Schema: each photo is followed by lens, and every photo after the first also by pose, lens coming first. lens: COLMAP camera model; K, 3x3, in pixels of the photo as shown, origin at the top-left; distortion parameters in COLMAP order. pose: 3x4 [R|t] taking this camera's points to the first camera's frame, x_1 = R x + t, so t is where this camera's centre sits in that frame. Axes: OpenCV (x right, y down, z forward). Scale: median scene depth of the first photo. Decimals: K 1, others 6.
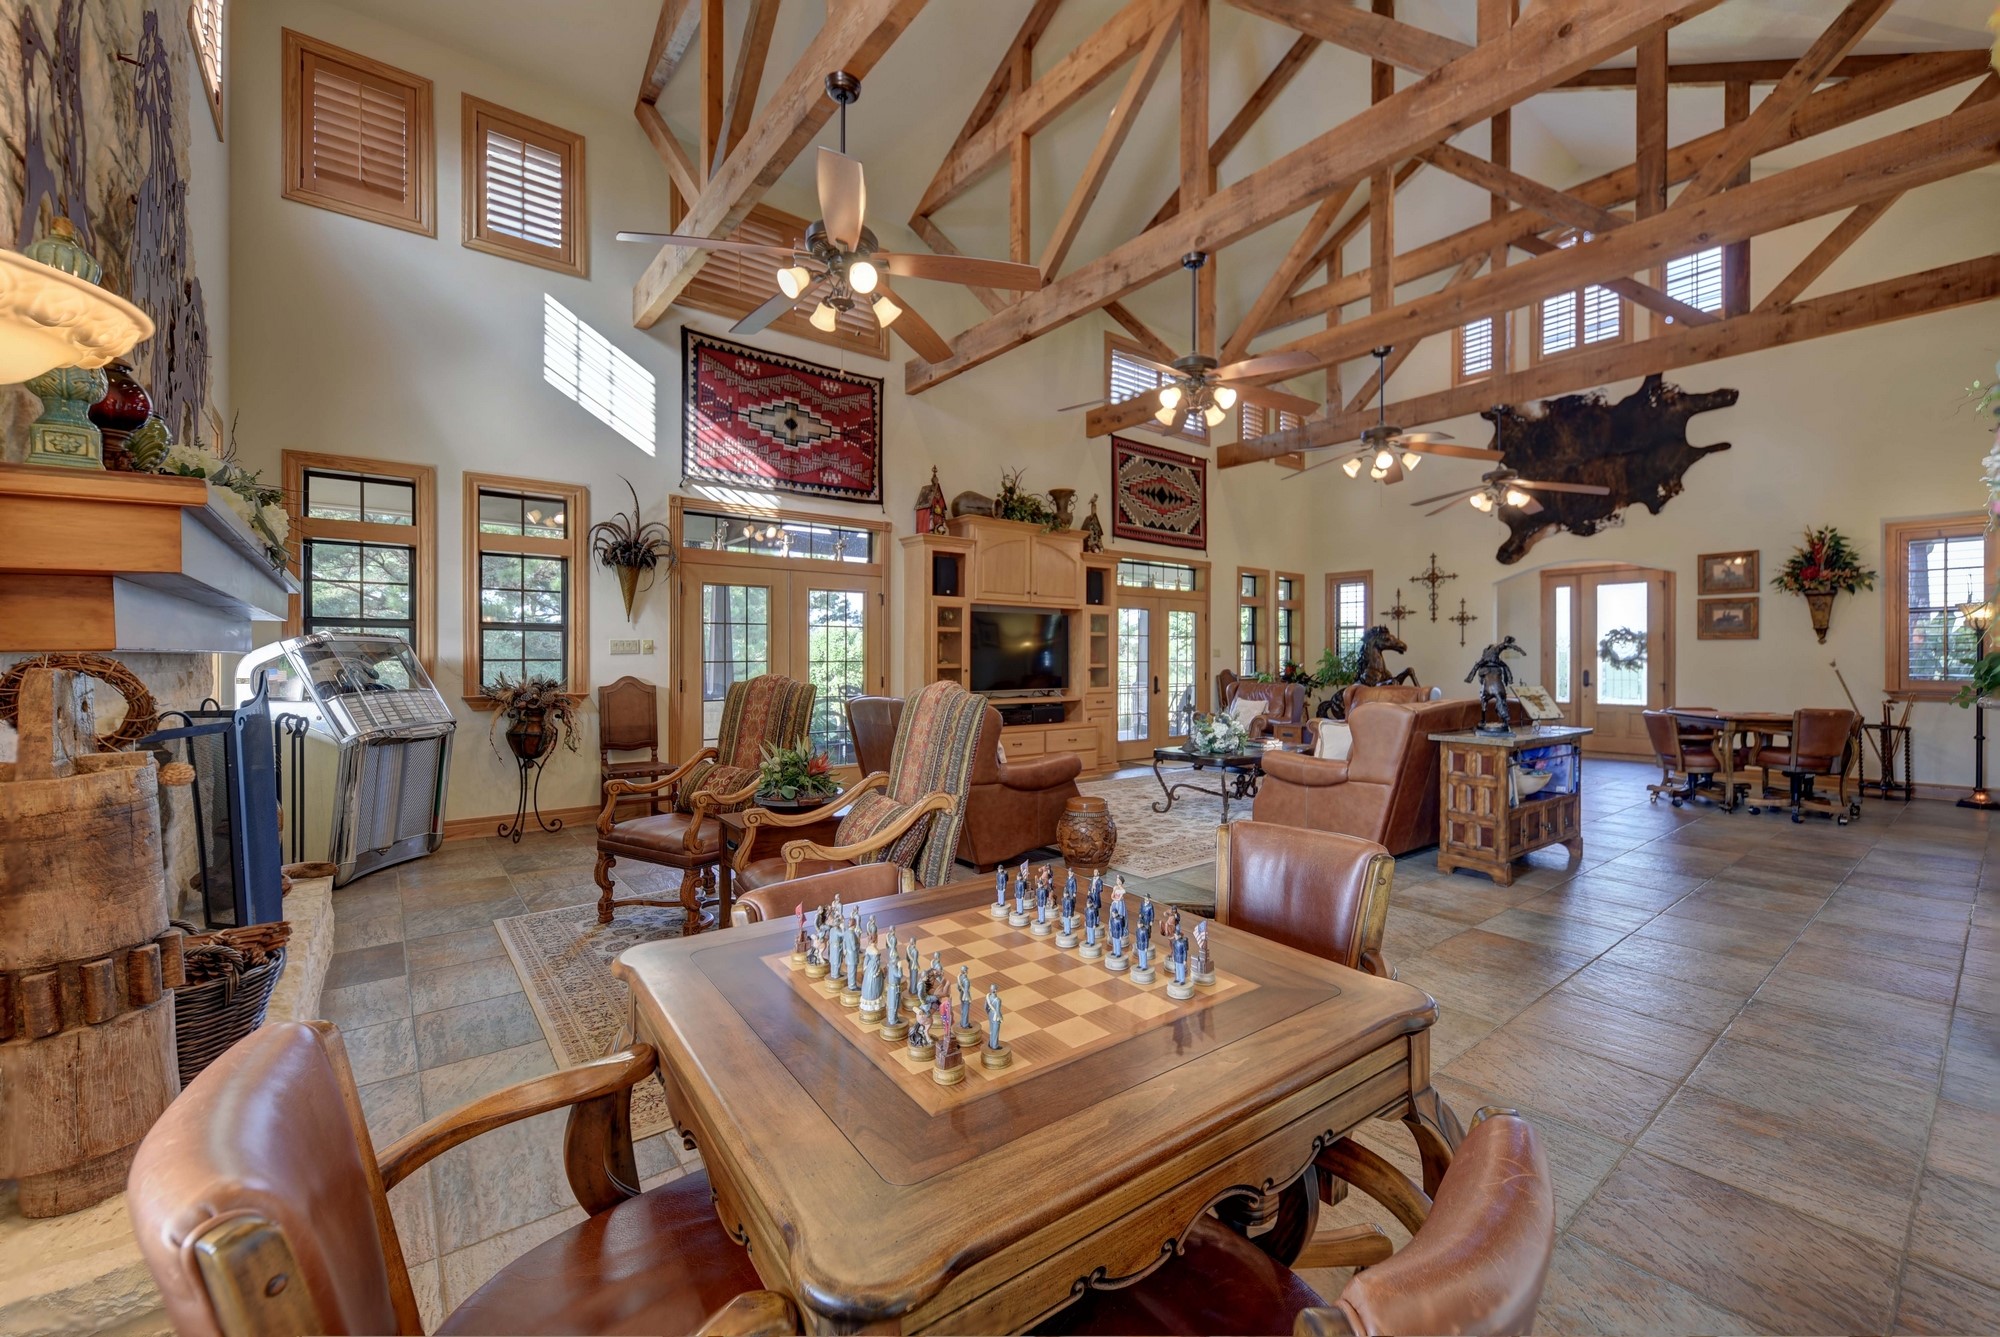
lens RADIAL K [[800.7, 0, 1001.8], [0, 800.7, 664.1], [0, 0, 1]] dist [-0.001767, 0.000207]
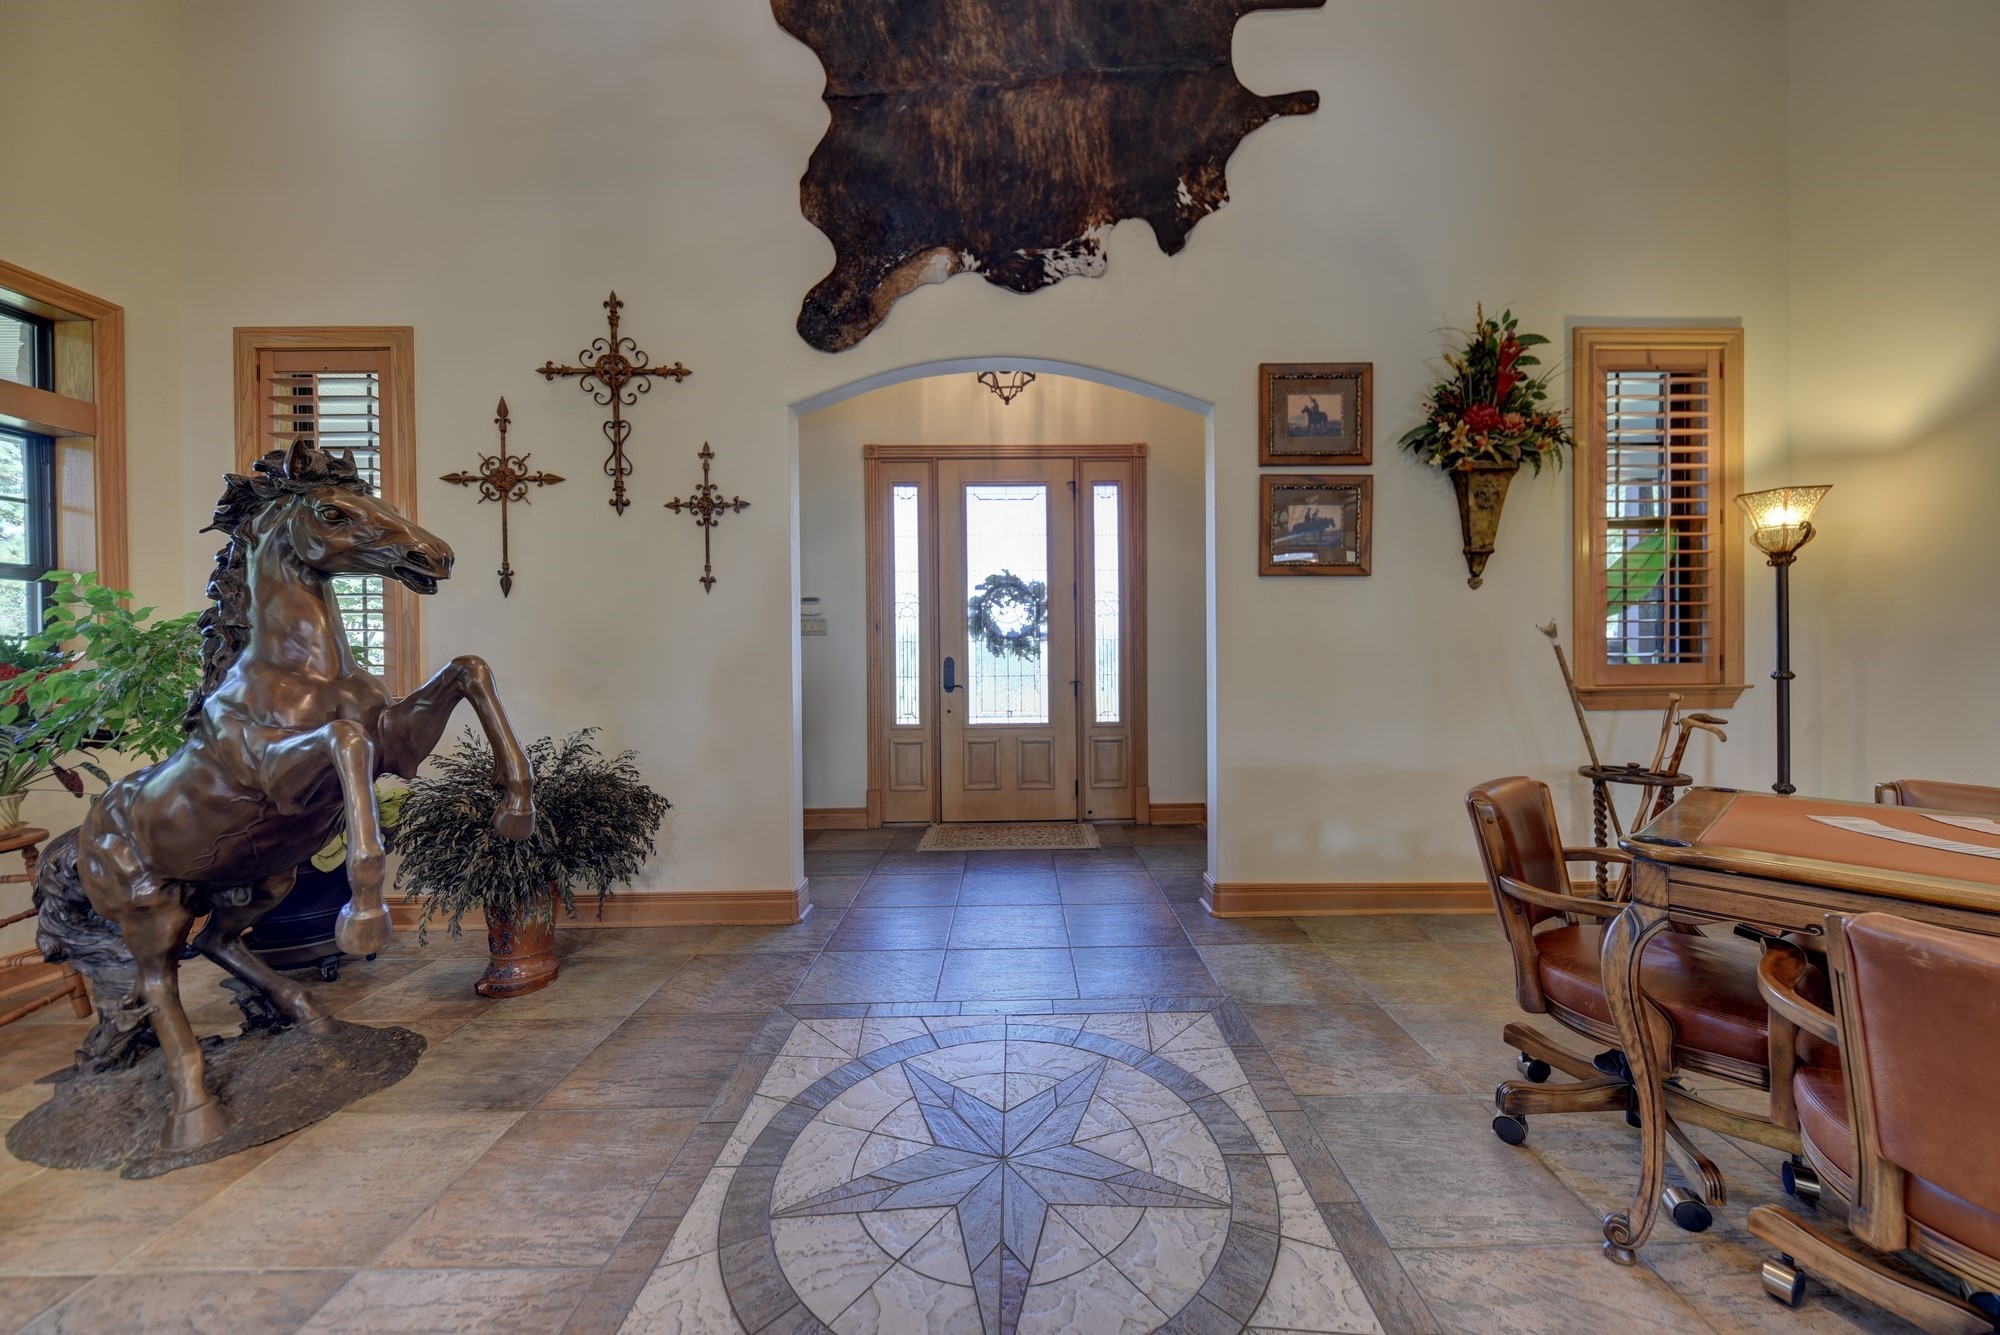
lens RADIAL K [[733.6, 0, 1036.4], [0, 733.6, 655.0], [0, 0, 1]] dist [0.001239, 0.000046]
pose [[0.589908, -0.013420, 0.807359, 0.420423], [0.017142, 0.999845, 0.004095, 0.004734], [-0.807288, 0.011424, 0.590047, 0.728662]]
